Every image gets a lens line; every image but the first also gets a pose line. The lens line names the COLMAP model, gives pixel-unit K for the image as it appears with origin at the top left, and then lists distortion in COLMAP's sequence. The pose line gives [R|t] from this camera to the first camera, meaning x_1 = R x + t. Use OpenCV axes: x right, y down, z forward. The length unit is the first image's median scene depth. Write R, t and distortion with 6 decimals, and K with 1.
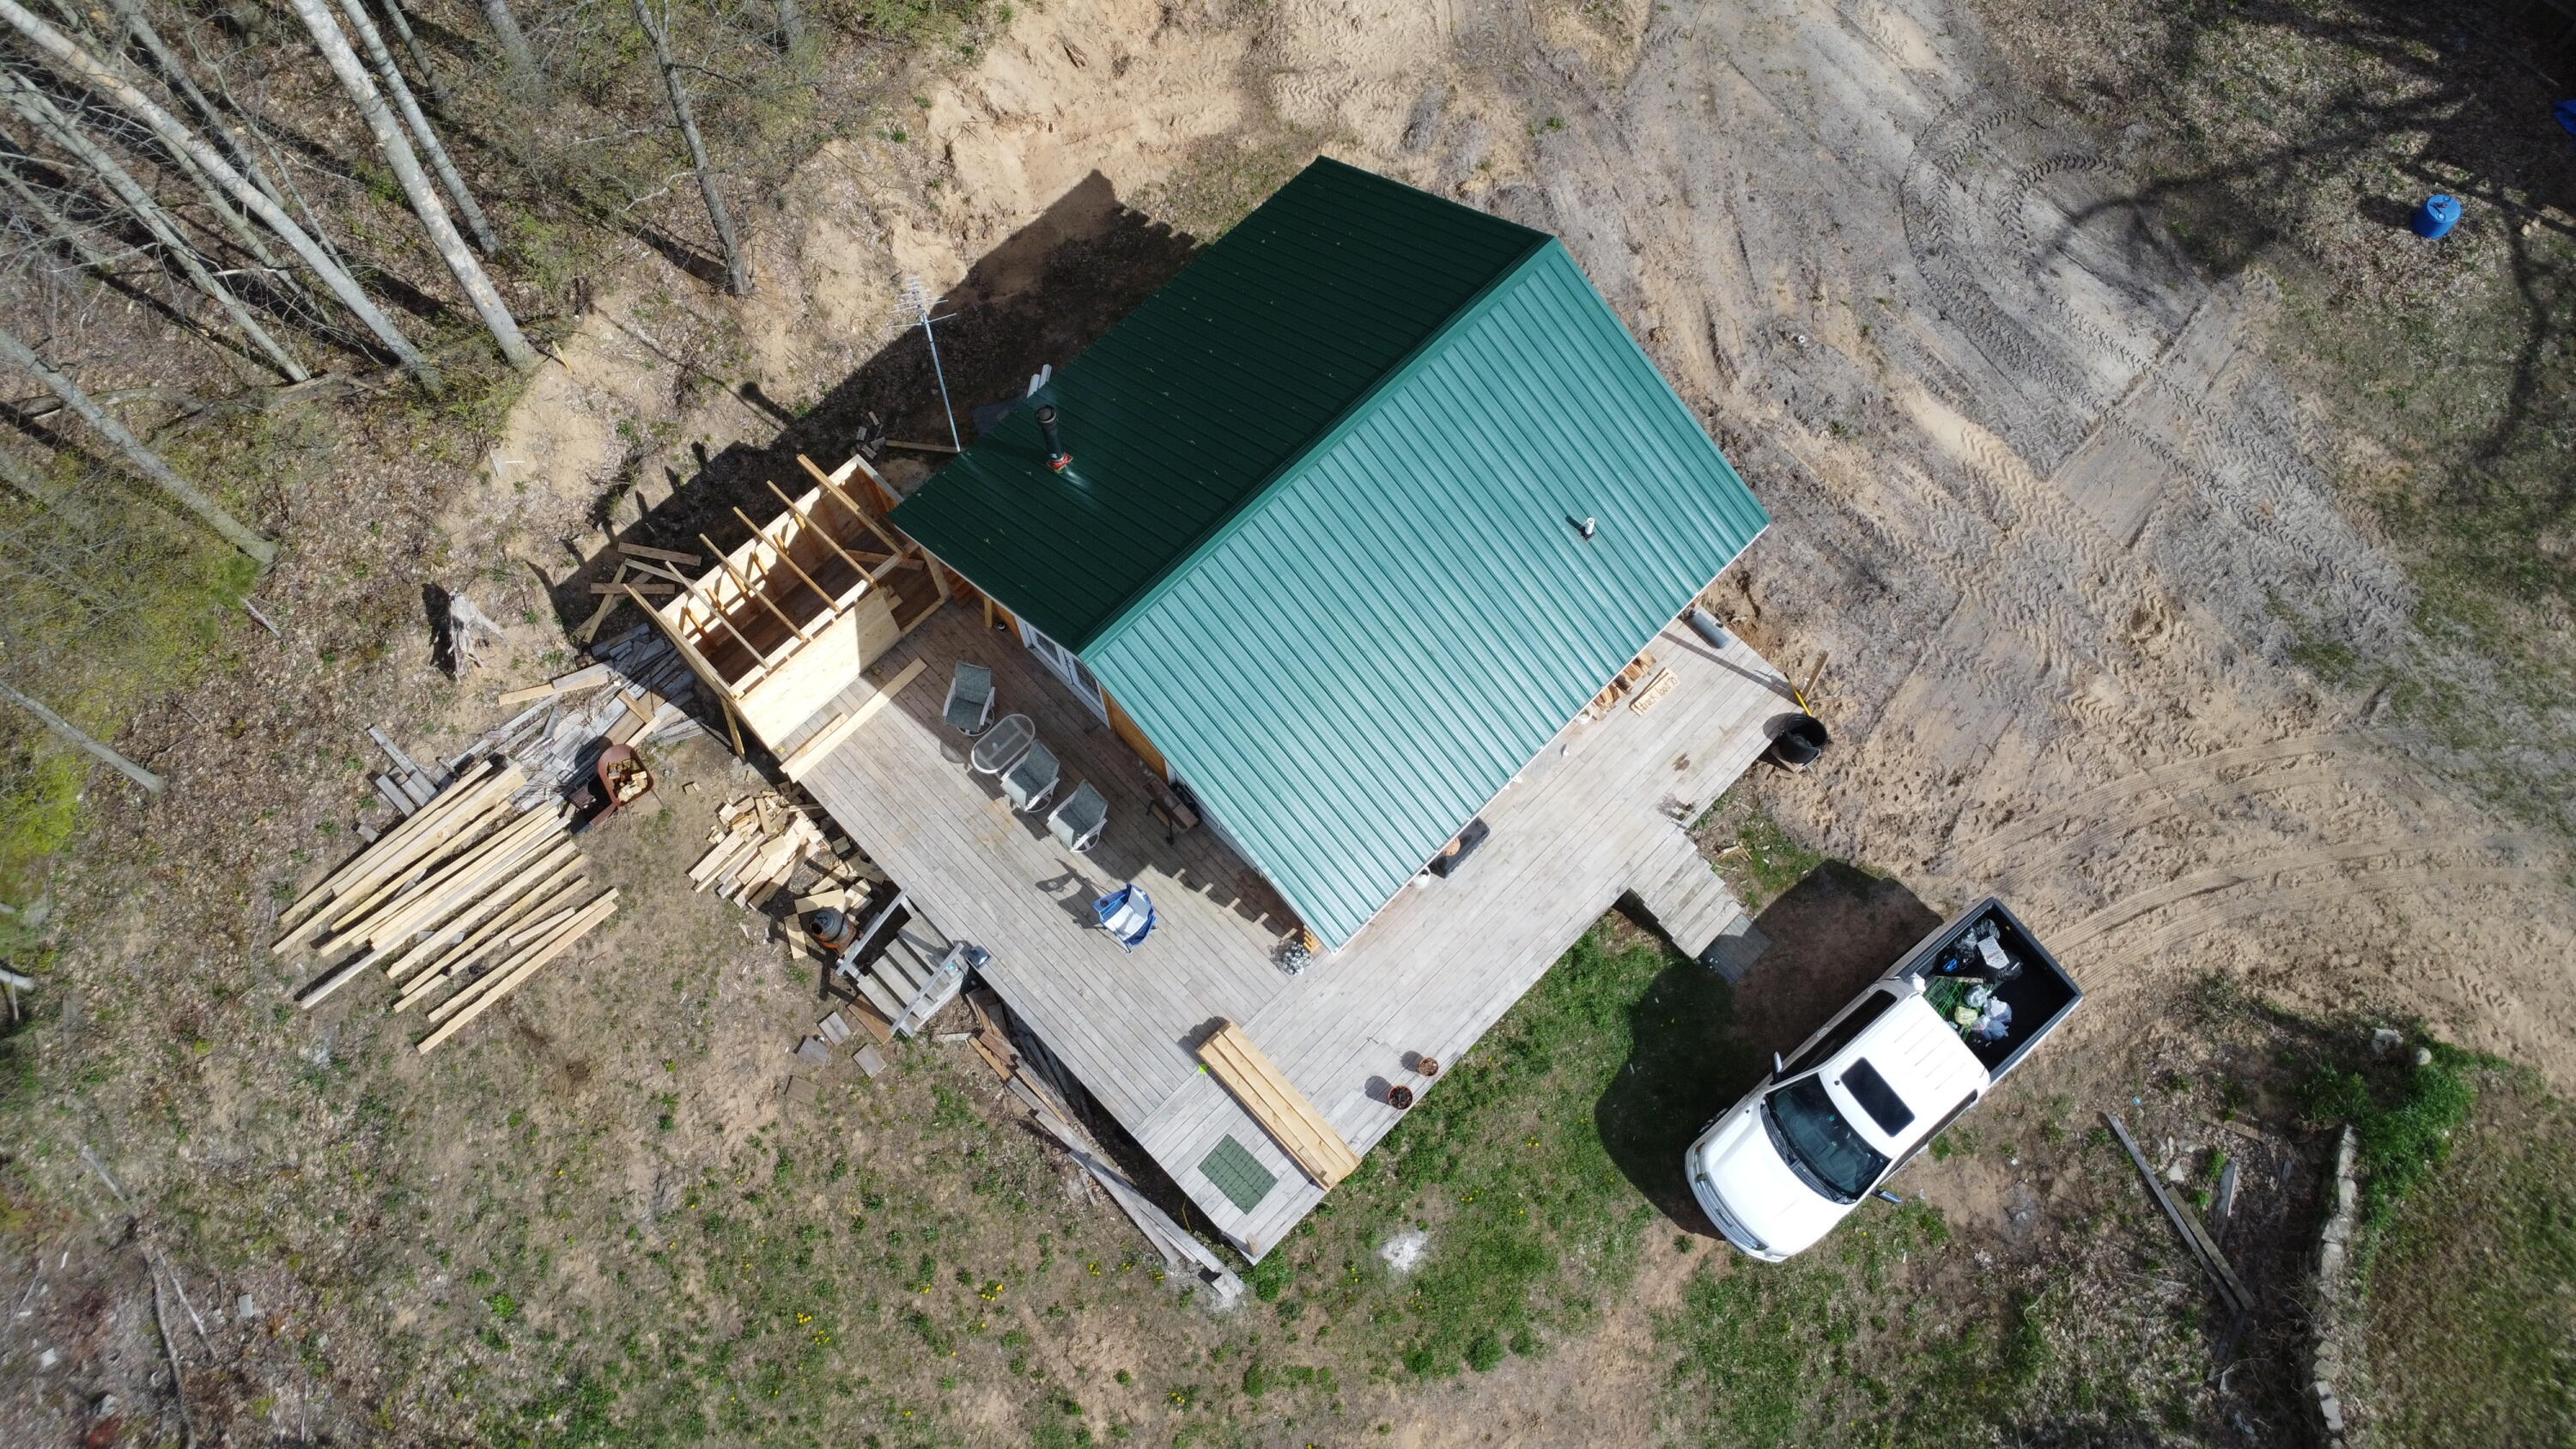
lens RADIAL K [[1873.8, 0, 1304.2], [0, 1873.8, 707.8], [0, 0, 1]] dist [-0.013301, -0.033340]
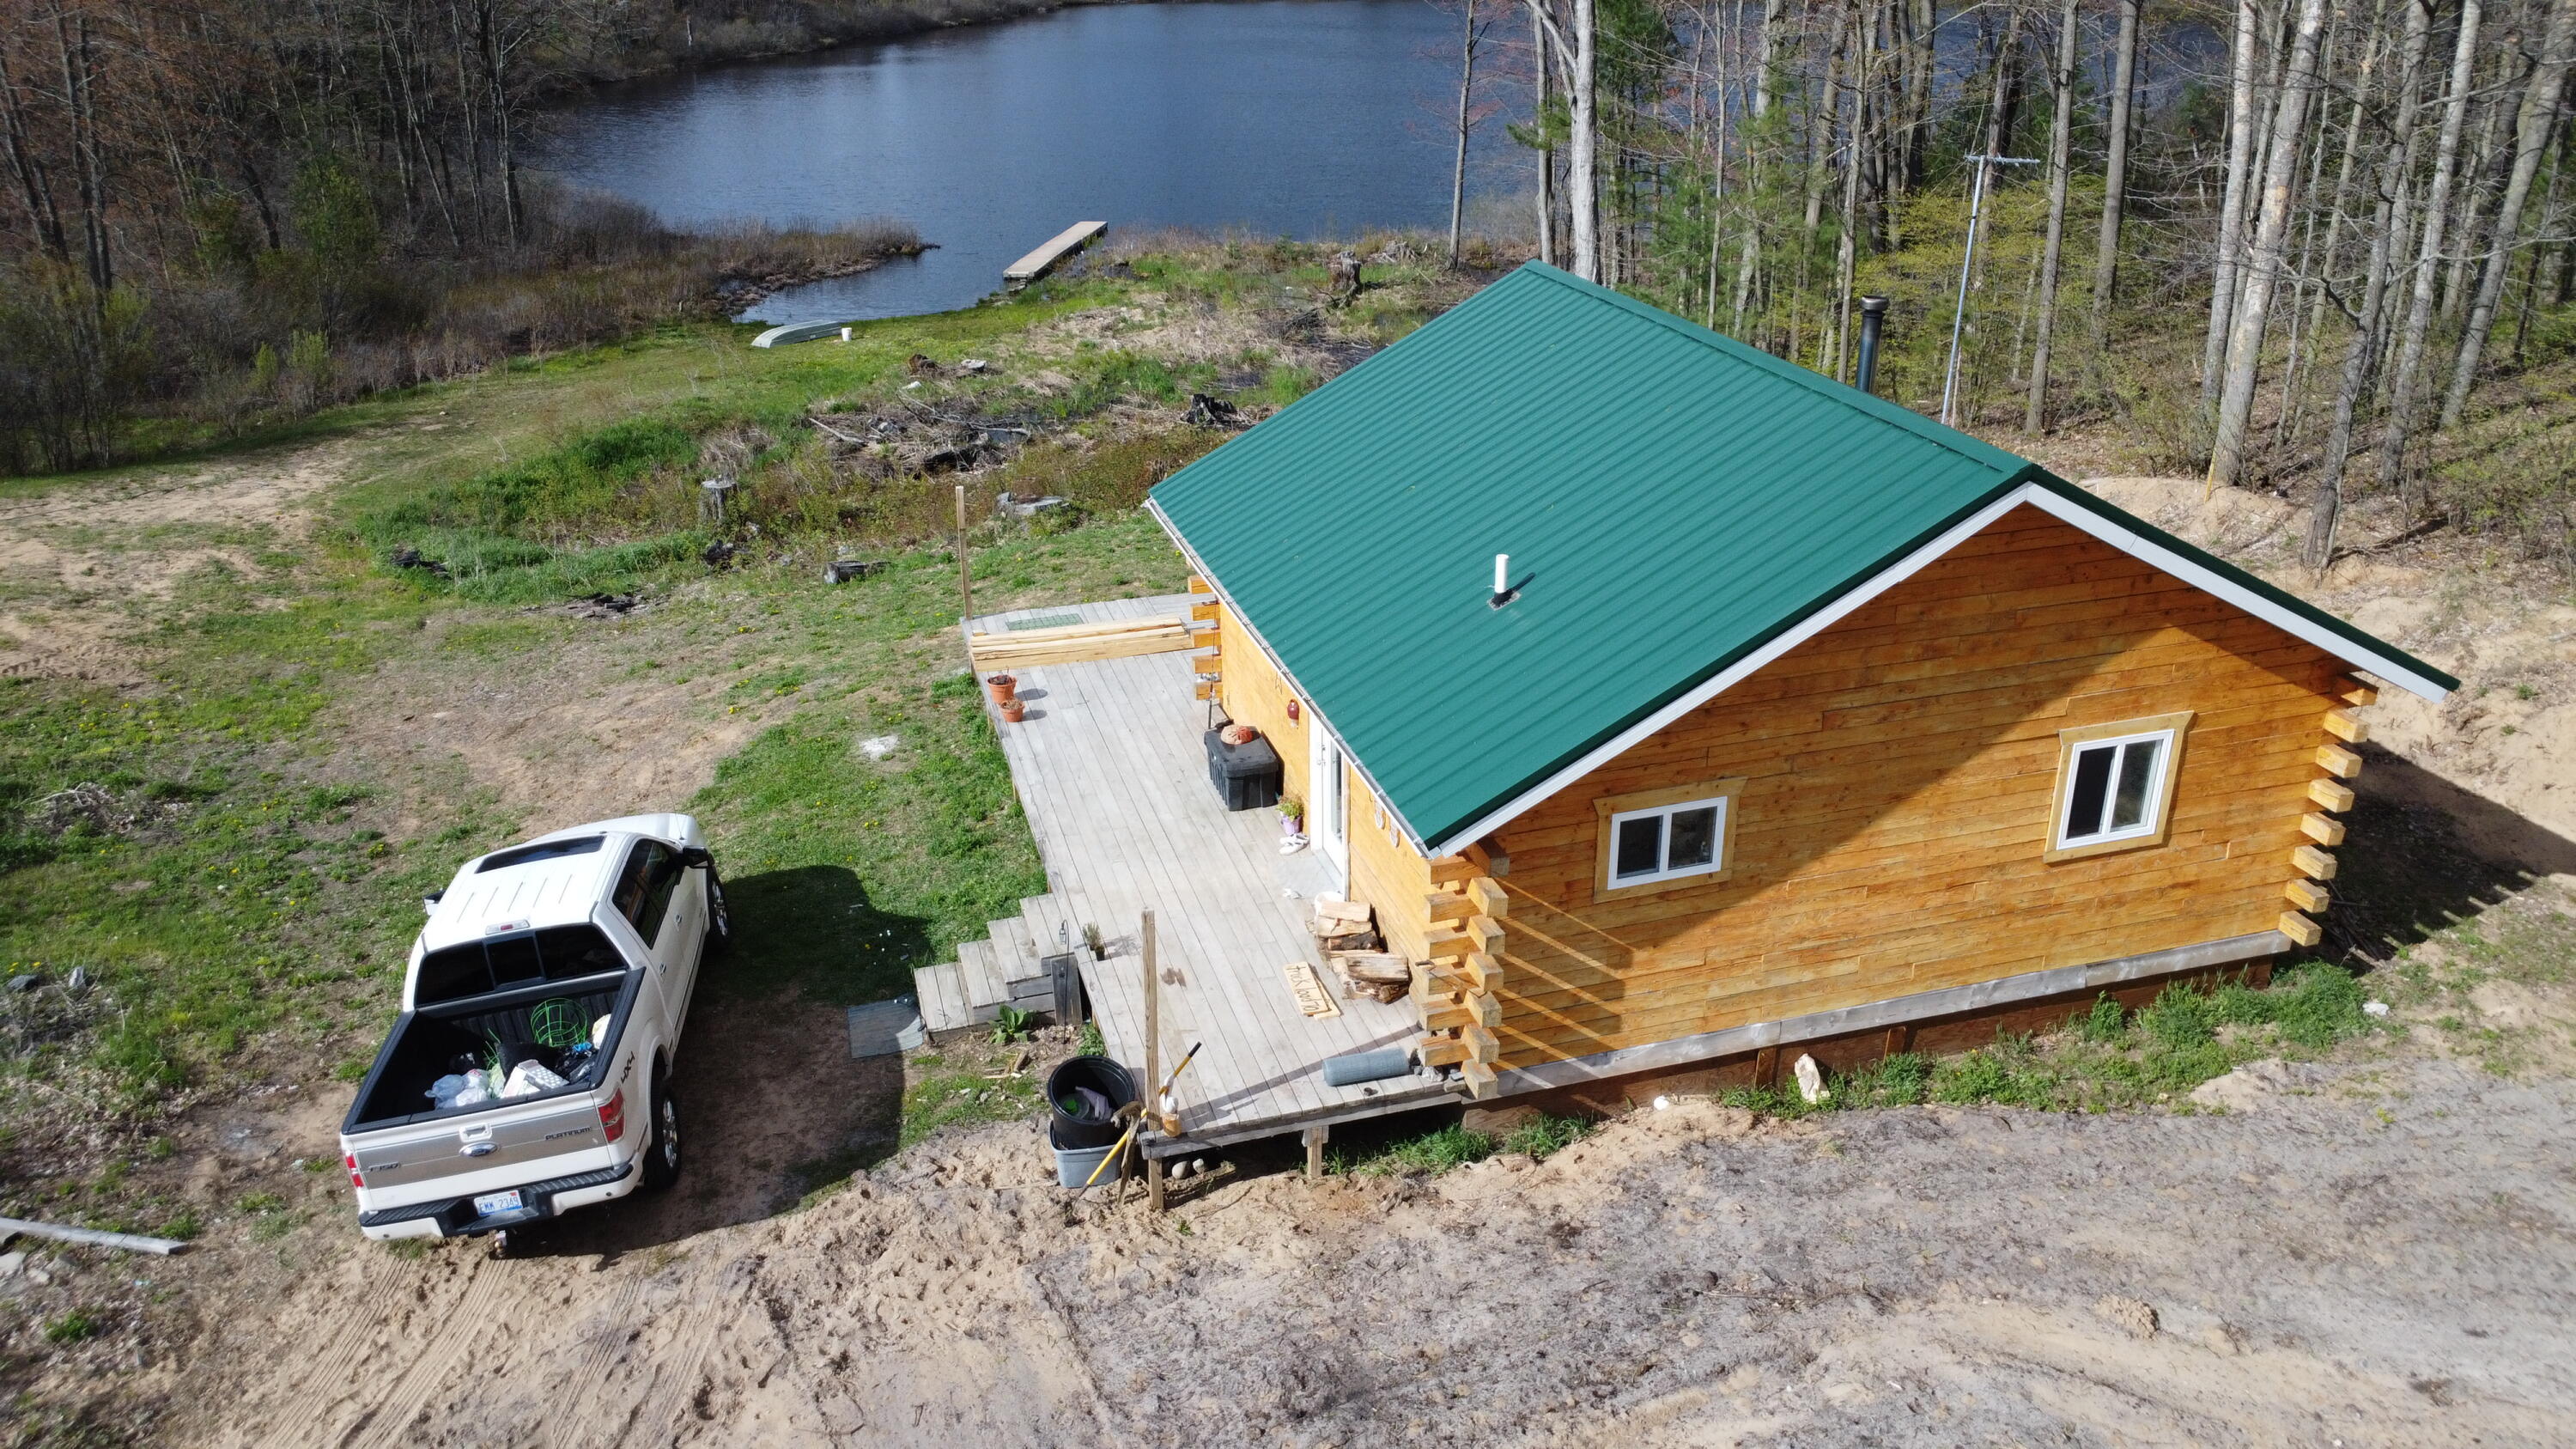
lens RADIAL K [[1873.8, 0, 1304.2], [0, 1873.8, 707.8], [0, 0, 1]] dist [-0.013301, -0.033340]
pose [[-0.473490, 0.362576, -0.802712, 0.601725], [-0.809526, 0.179995, 0.558811, -0.330575], [0.347096, 0.914407, 0.208289, 0.807961]]
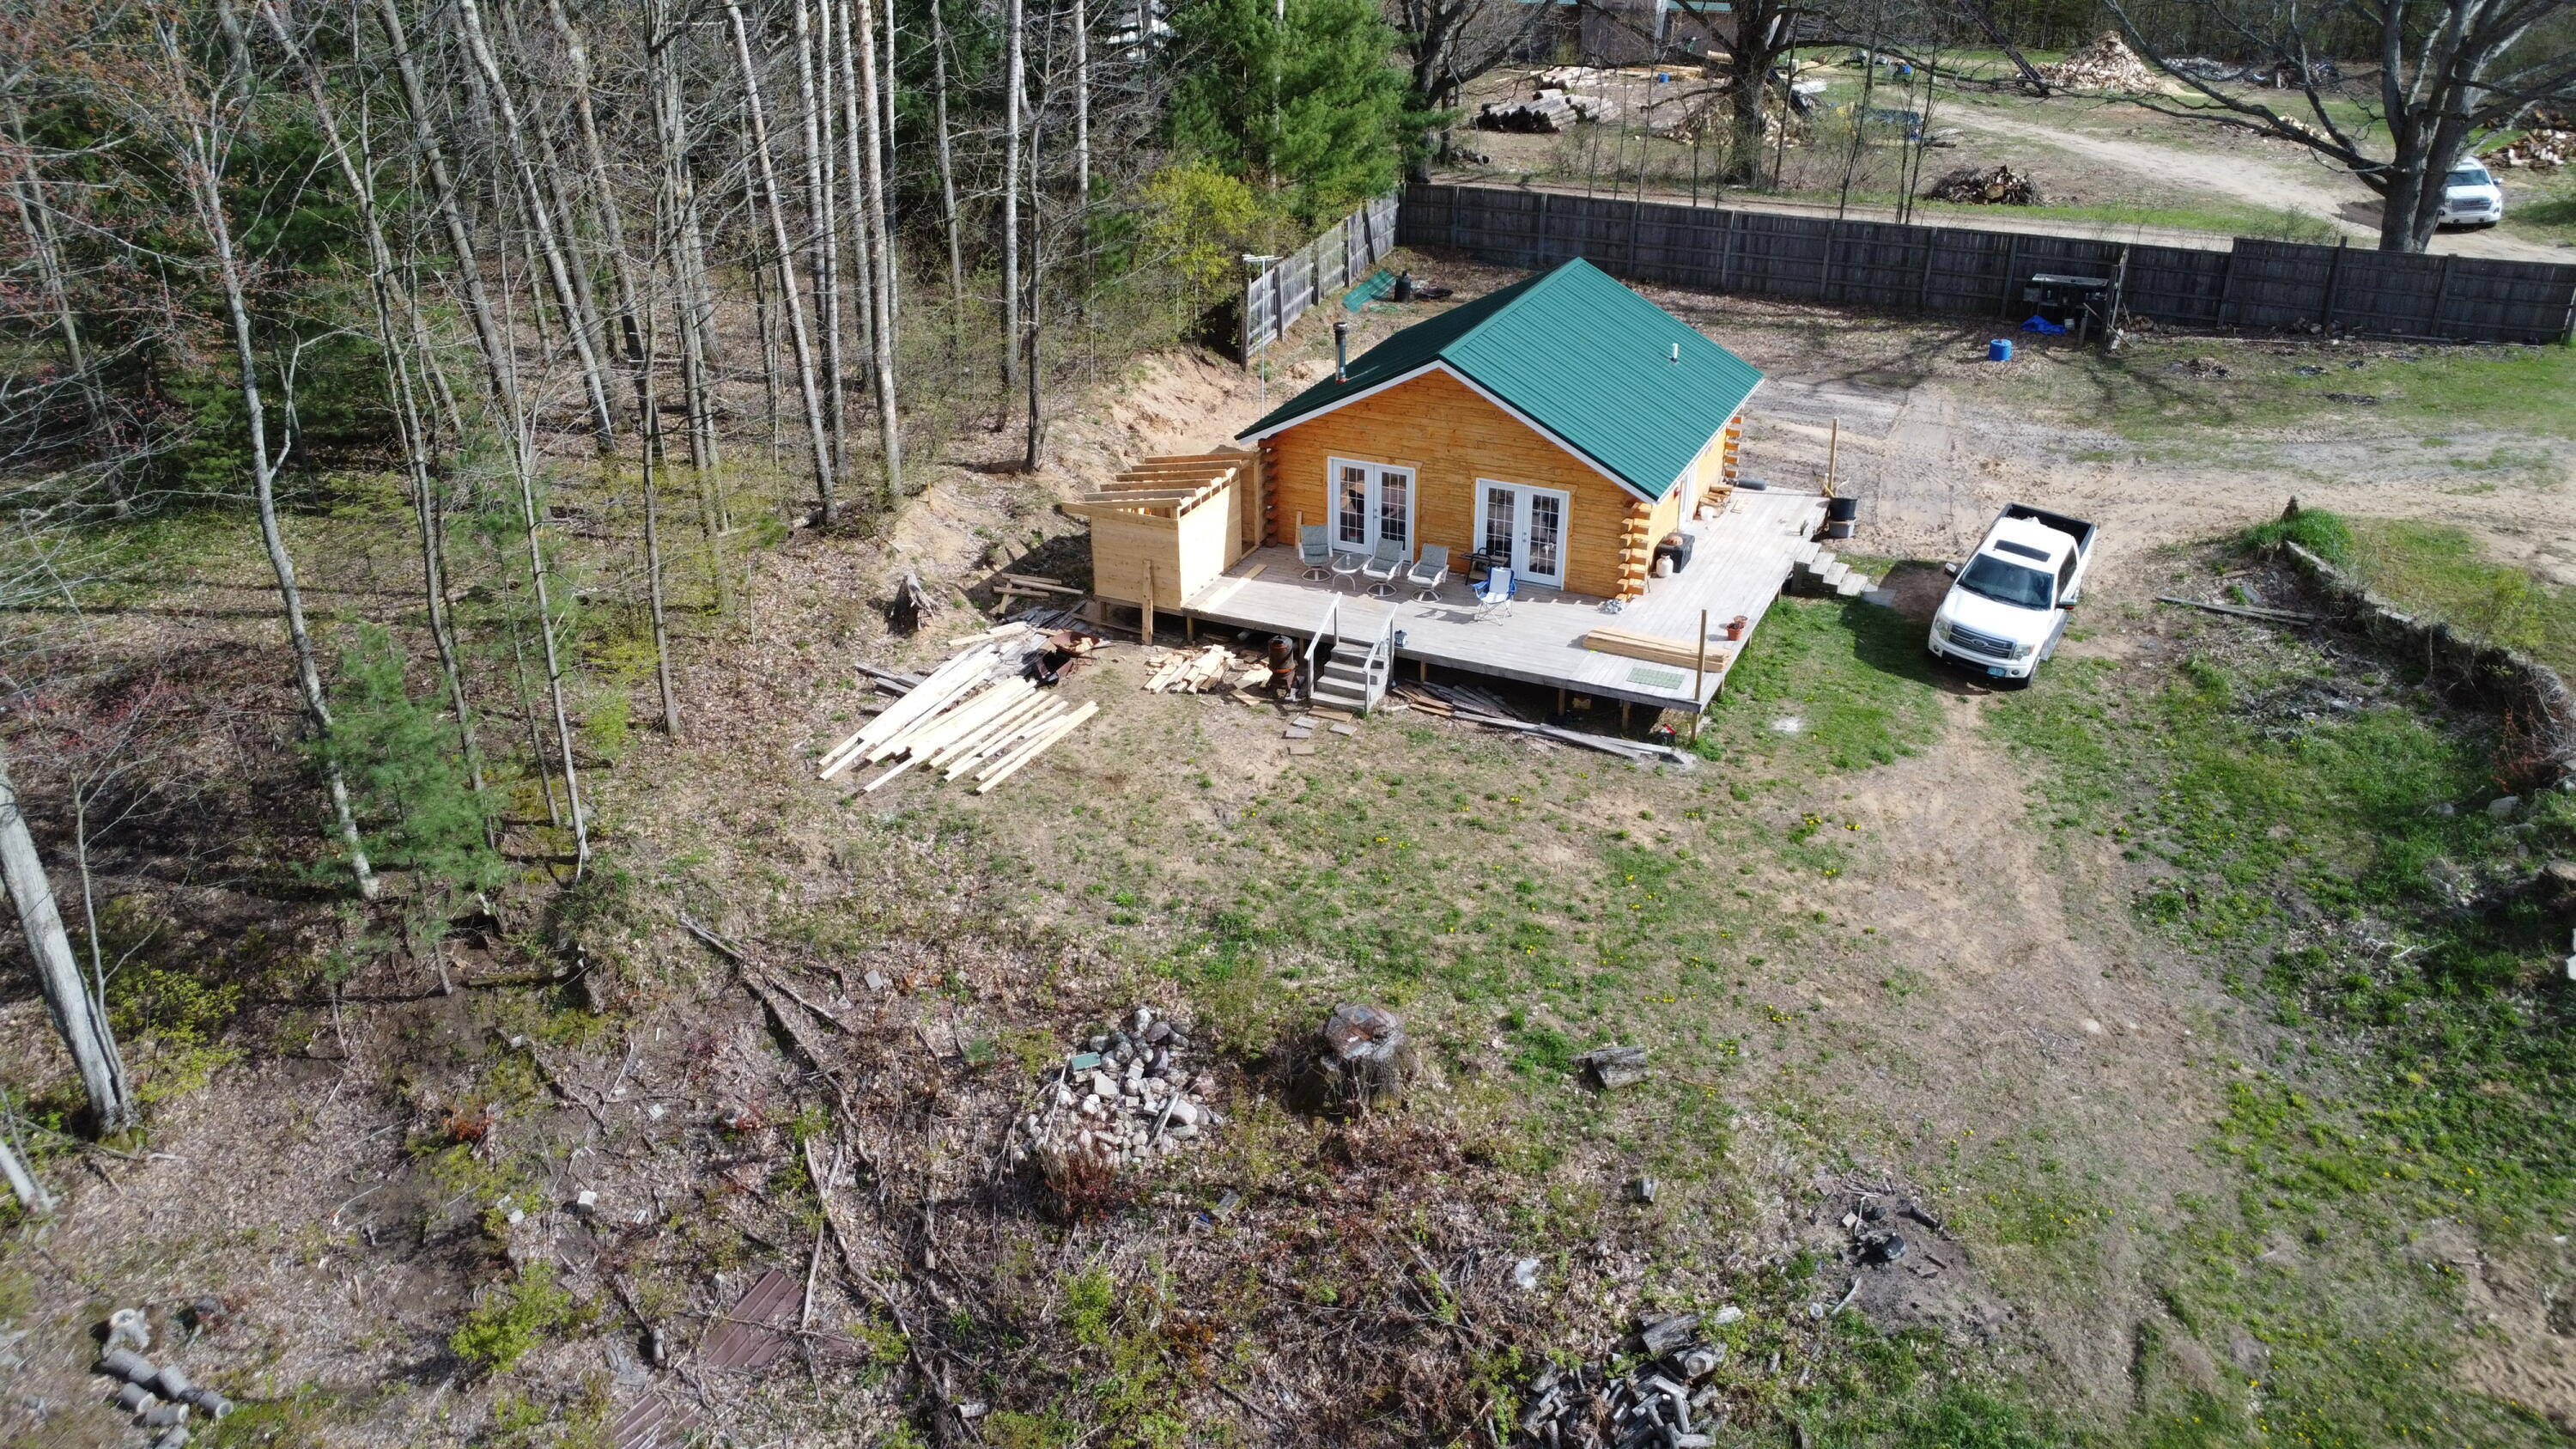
lens RADIAL K [[1873.8, 0, 1304.2], [0, 1873.8, 707.8], [0, 0, 1]] dist [-0.013301, -0.033340]
pose [[0.939956, -0.152450, 0.305355, -0.614541], [0.317028, 0.721346, -0.615754, 0.908281], [-0.126395, 0.675588, 0.726365, 0.077458]]
